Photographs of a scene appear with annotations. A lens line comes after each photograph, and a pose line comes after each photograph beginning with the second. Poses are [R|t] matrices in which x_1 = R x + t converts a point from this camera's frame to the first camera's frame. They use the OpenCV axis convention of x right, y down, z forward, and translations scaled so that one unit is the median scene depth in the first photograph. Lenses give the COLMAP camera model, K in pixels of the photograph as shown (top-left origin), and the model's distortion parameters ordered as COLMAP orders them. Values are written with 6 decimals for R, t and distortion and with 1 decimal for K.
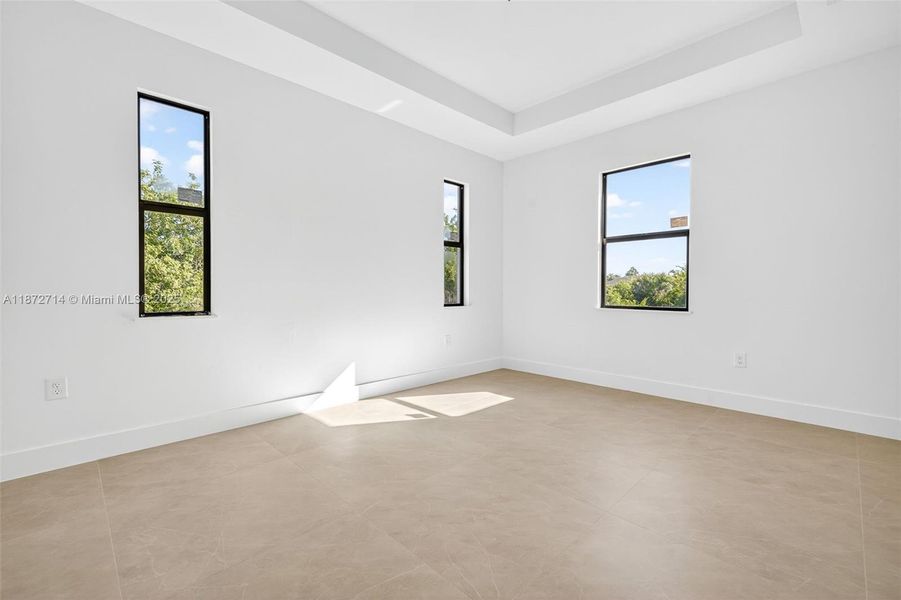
lens RADIAL K [[384.2, 0, 458.2], [0, 384.2, 295.3], [0, 0, 1]] dist [-0.000428, 0.000564]
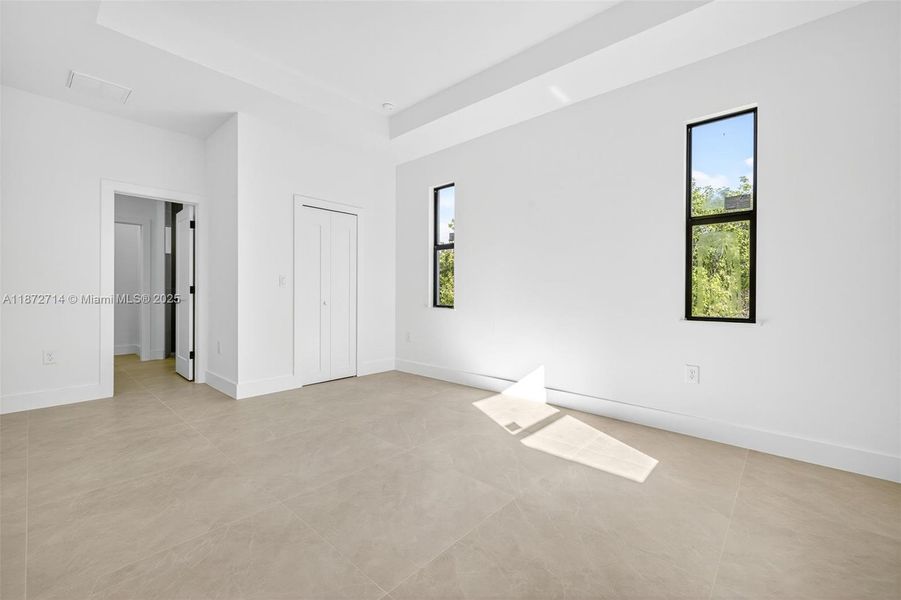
lens RADIAL K [[384.2, 0, 464.9], [0, 384.2, 300.5], [0, 0, 1]] dist [-0.000428, 0.000564]
pose [[0.063538, 0.016725, -0.997839, 0.711905], [-0.025794, 0.999553, 0.015111, -0.006353], [0.997646, 0.024778, 0.063941, 0.699798]]
